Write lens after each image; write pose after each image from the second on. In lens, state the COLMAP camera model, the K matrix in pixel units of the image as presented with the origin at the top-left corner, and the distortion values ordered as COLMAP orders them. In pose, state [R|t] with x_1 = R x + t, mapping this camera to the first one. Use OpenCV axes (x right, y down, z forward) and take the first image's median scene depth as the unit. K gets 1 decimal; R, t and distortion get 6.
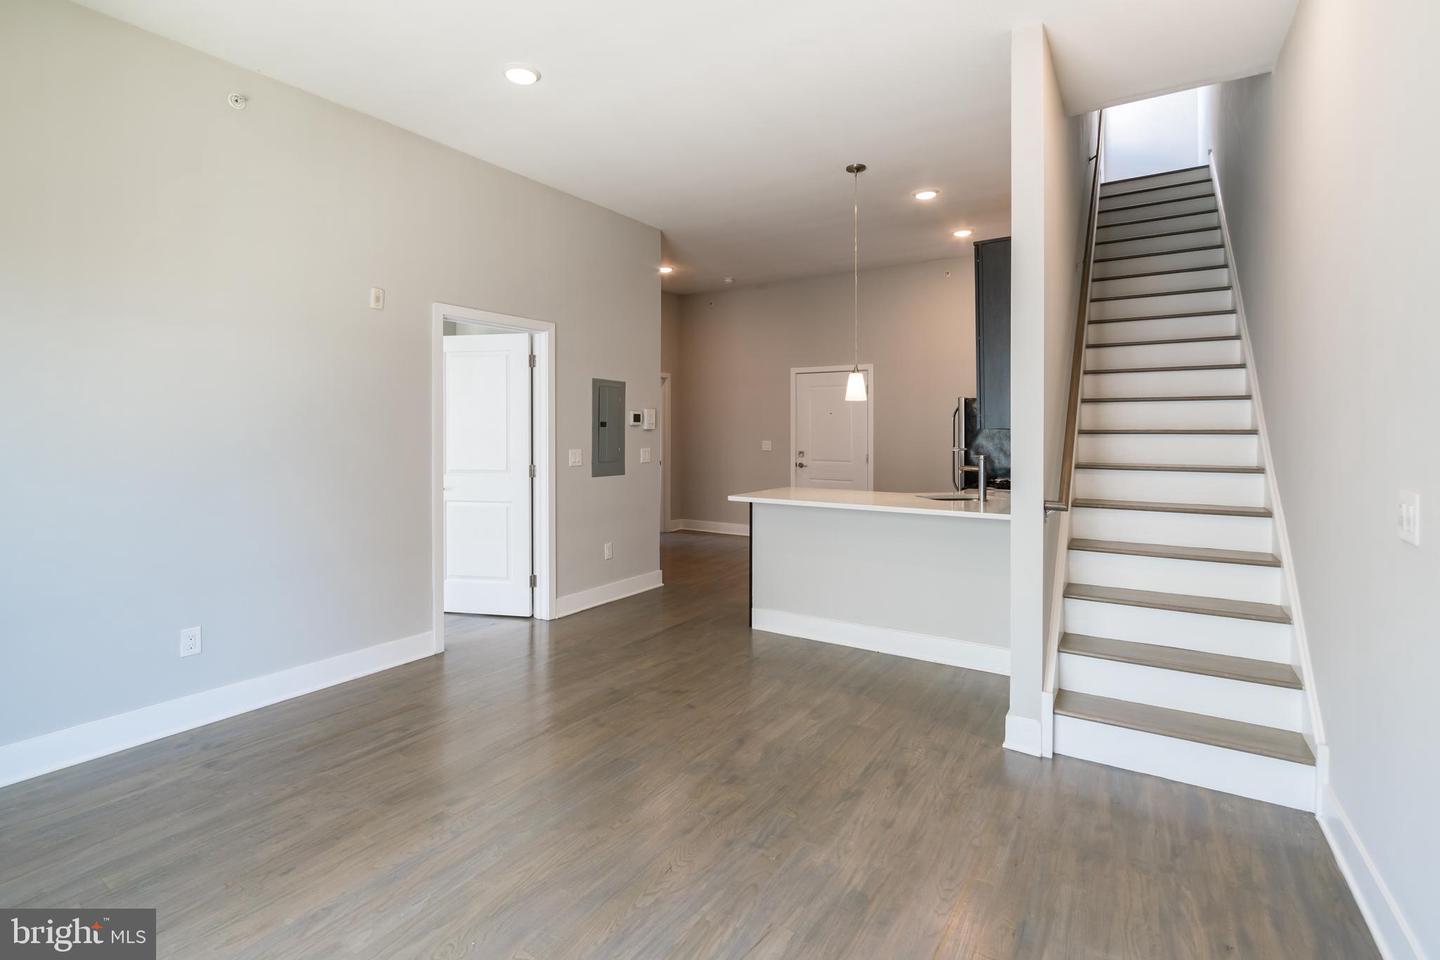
lens RADIAL K [[654.9, 0, 712.1], [0, 654.9, 428.1], [0, 0, 1]] dist [-0.012494, -0.000098]
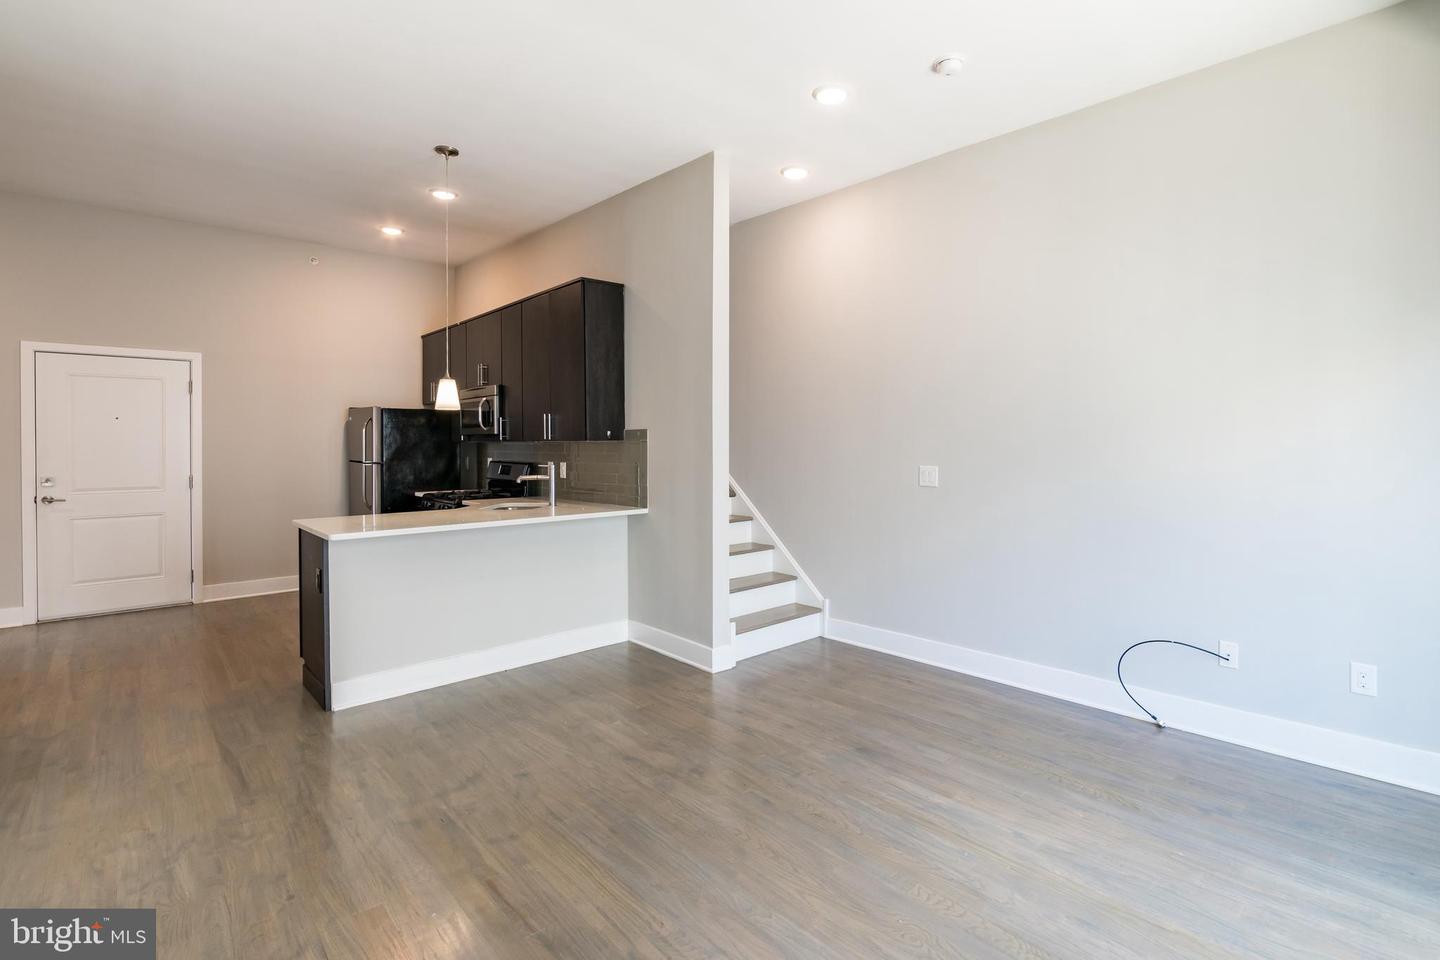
lens RADIAL K [[669.3, 0, 748.7], [0, 669.3, 448.7], [0, 0, 1]] dist [-0.012854, 0.000292]
pose [[0.235438, -0.010133, 0.971836, -0.529265], [-0.000962, 0.999943, 0.010659, 0.001236], [-0.971889, -0.003445, 0.235415, 0.352339]]
